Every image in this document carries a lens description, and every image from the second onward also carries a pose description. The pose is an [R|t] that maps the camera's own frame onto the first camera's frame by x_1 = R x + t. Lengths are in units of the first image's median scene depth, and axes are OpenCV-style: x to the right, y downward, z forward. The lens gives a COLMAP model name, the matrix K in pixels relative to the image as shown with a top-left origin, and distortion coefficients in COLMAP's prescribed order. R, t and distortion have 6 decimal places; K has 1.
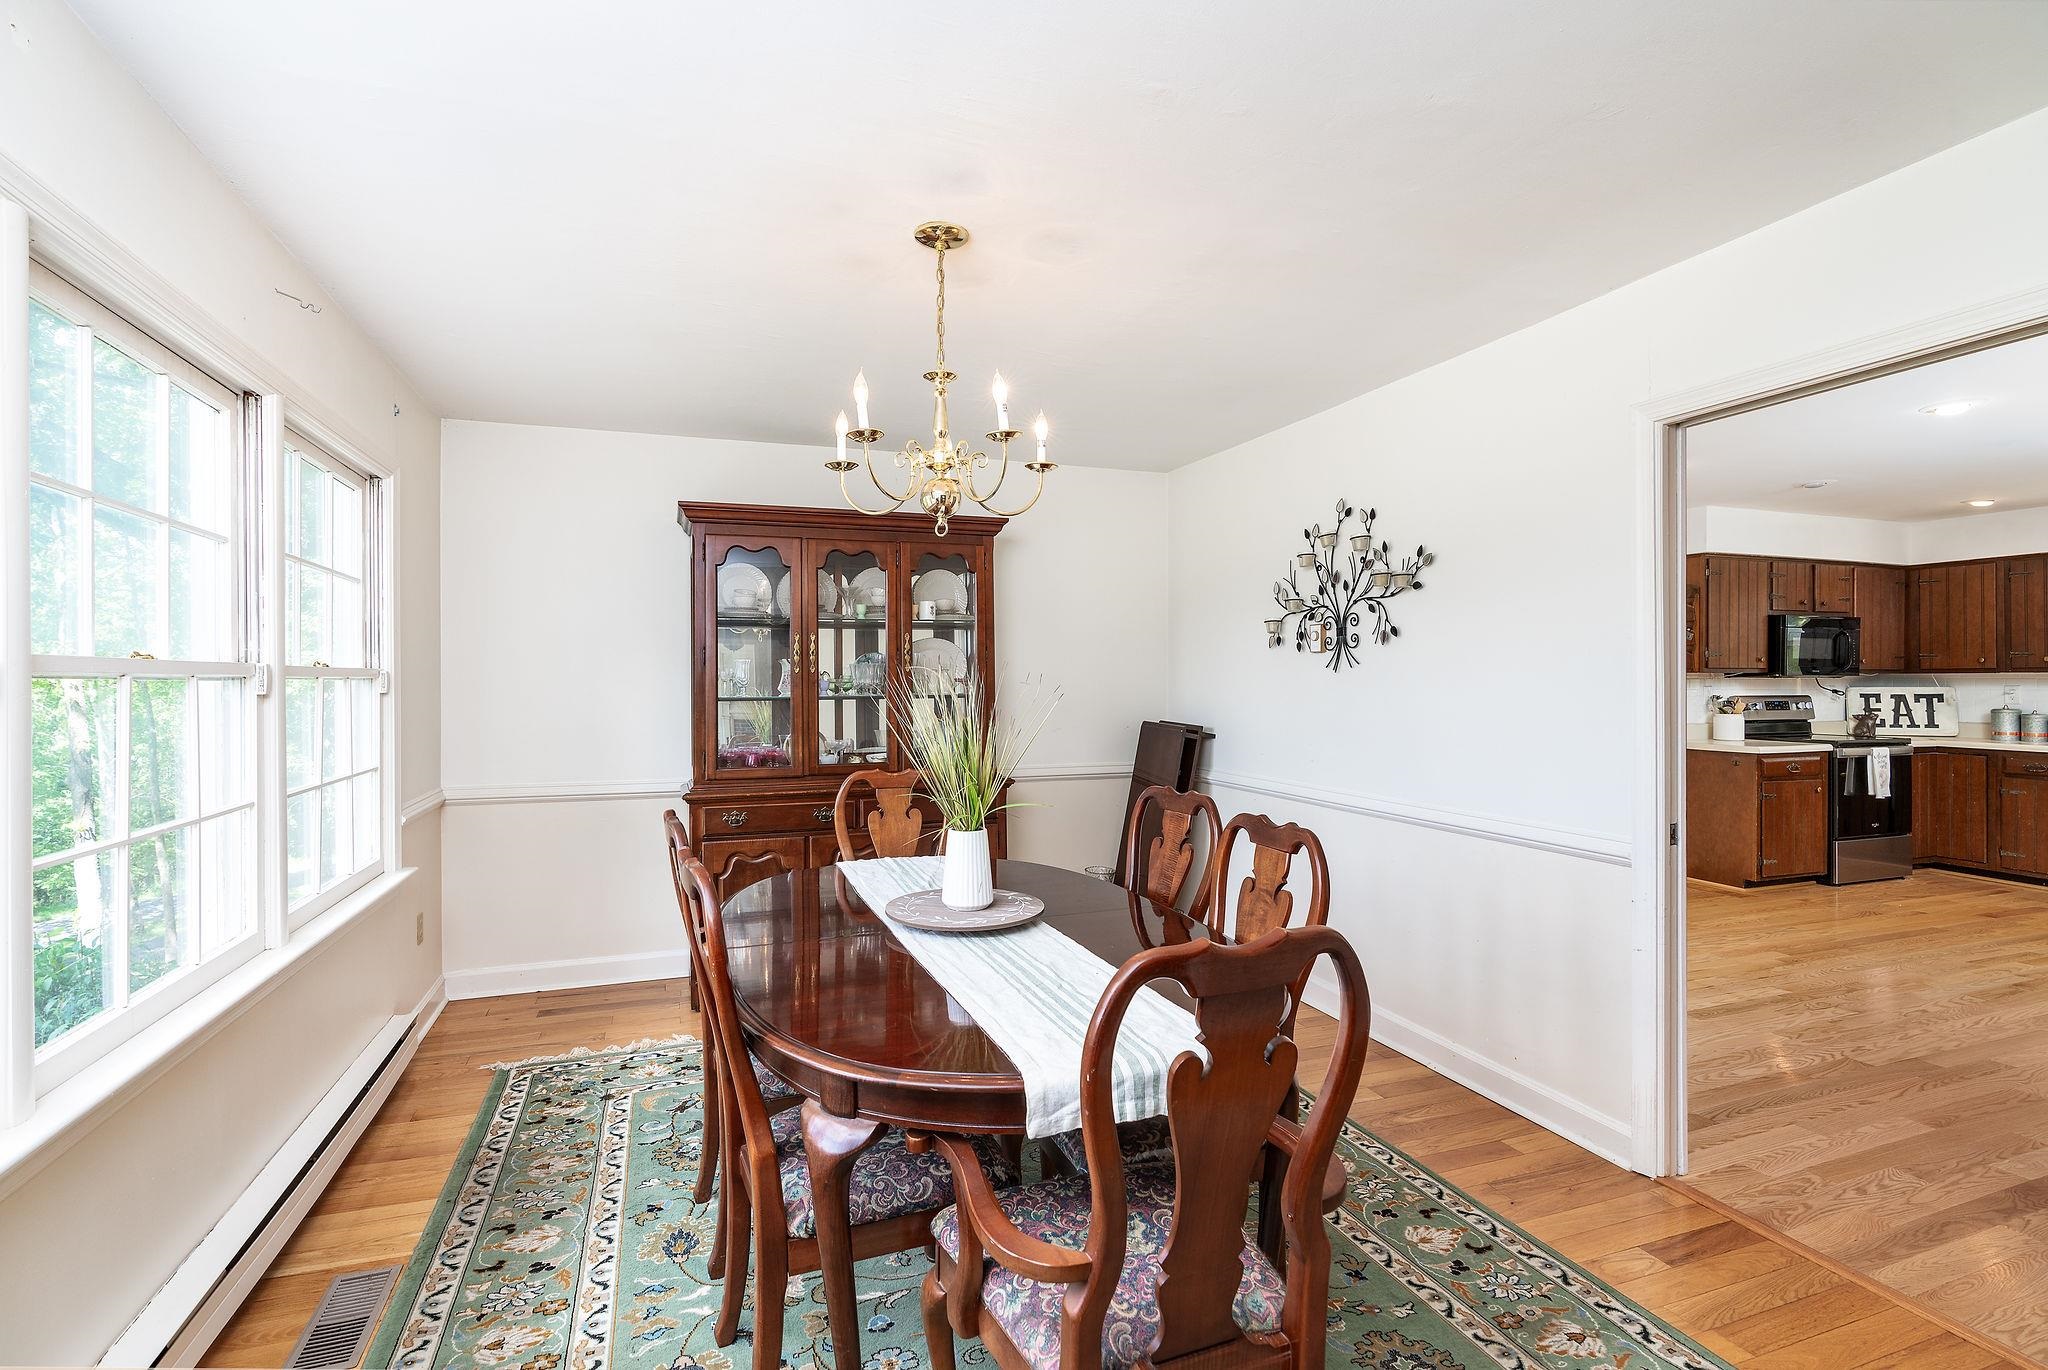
lens RADIAL K [[930.3, 0, 982.8], [0, 930.3, 677.0], [0, 0, 1]] dist [-0.018929, 0.003451]
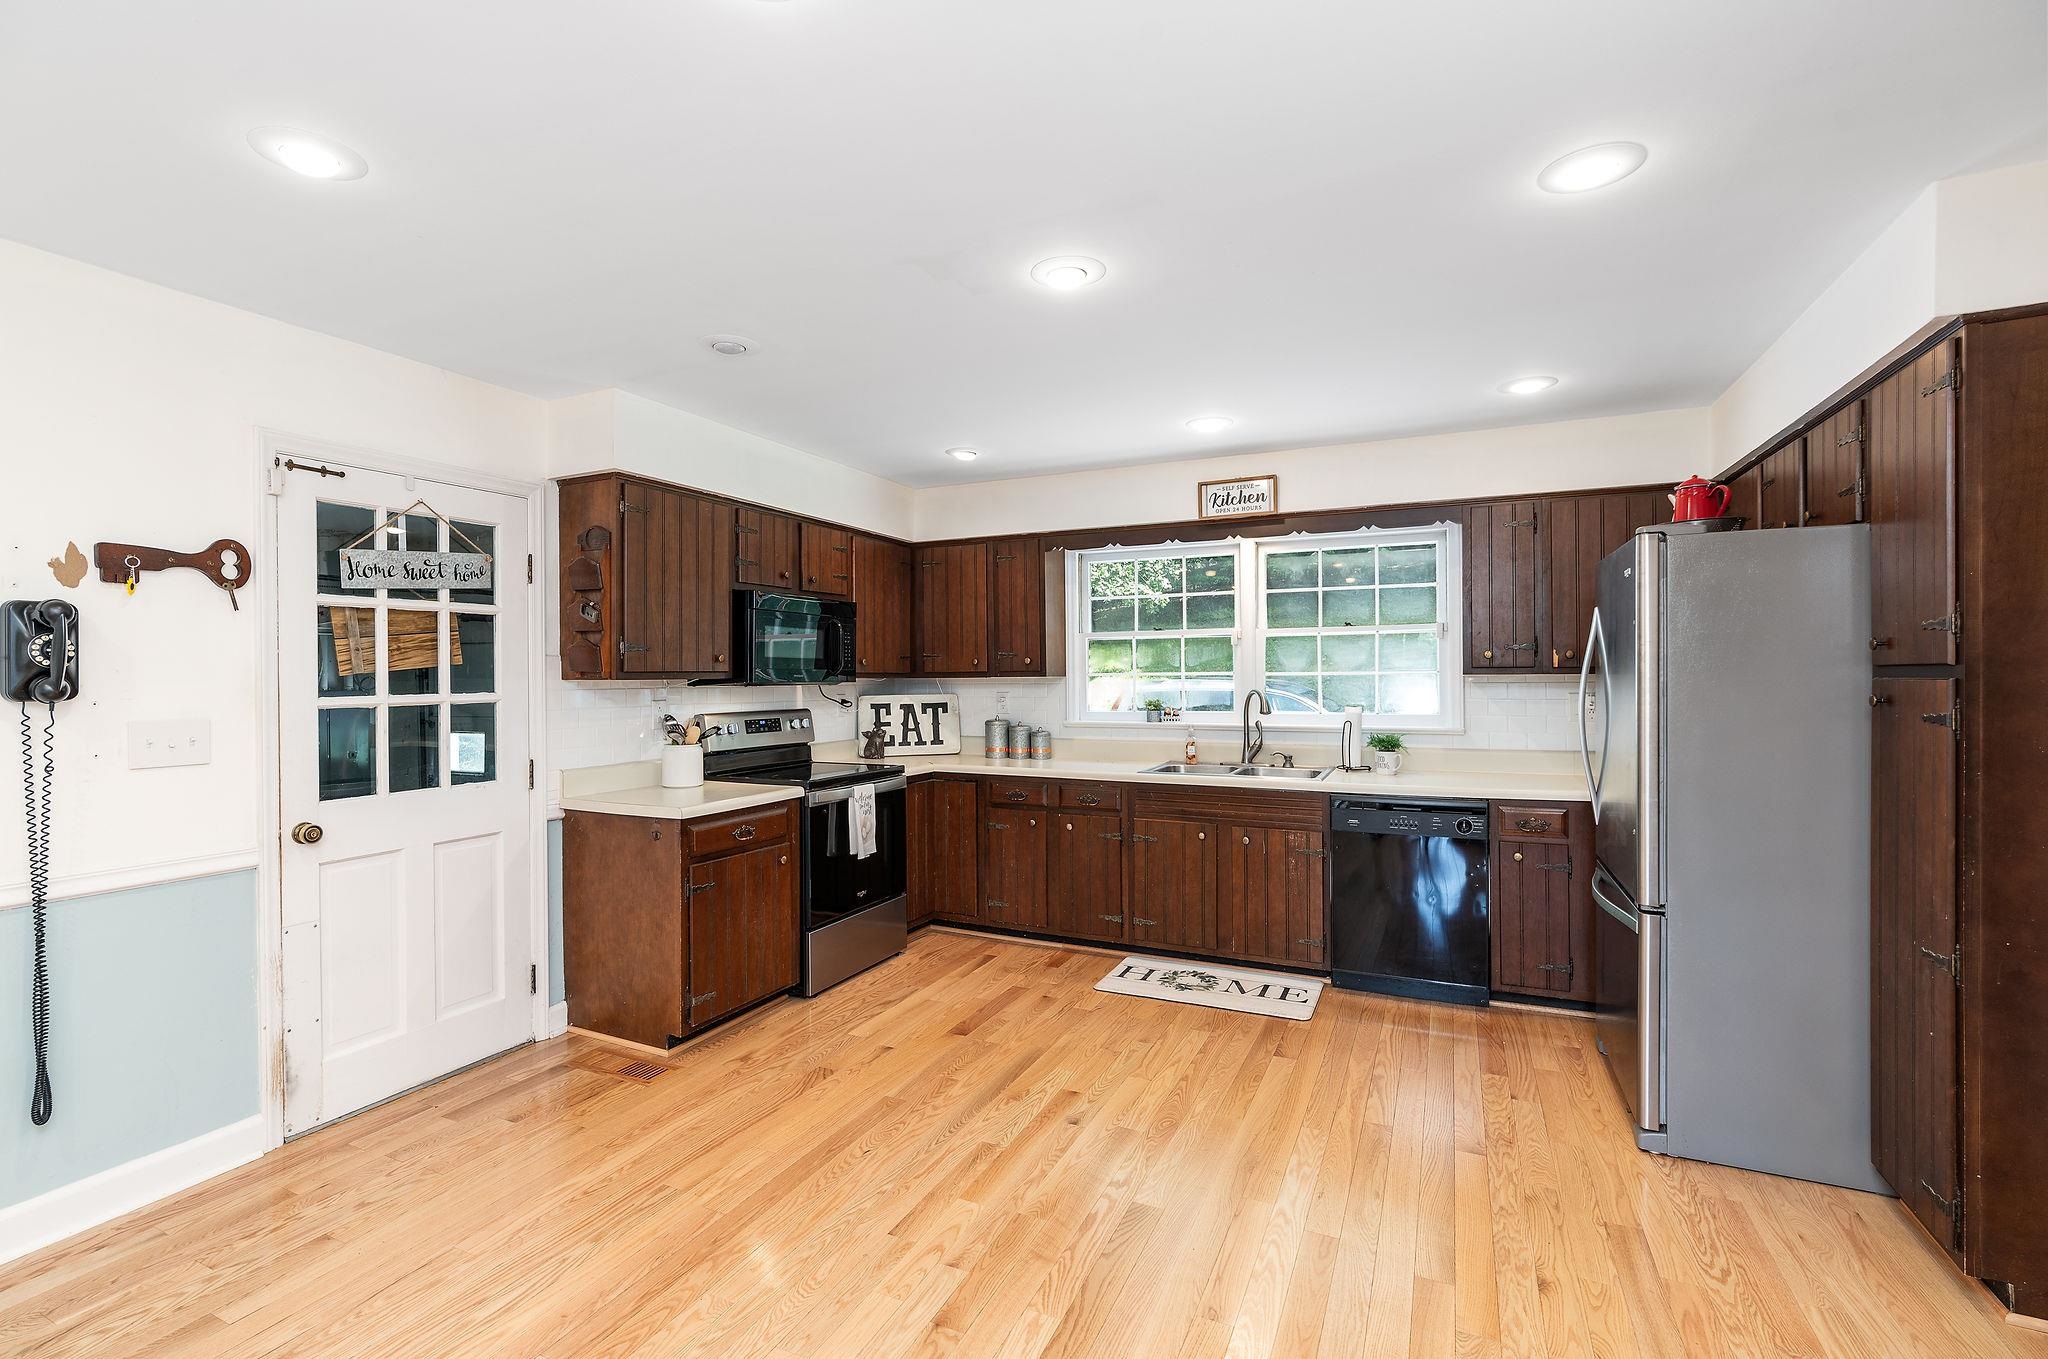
lens RADIAL K [[930.3, 0, 1023.0], [0, 930.3, 676.7], [0, 0, 1]] dist [-0.018929, 0.003451]
pose [[0.679237, -0.003937, 0.733908, 0.515364], [0.004341, 0.999990, 0.001347, -0.006356], [-0.733906, 0.002271, 0.679247, 0.406343]]
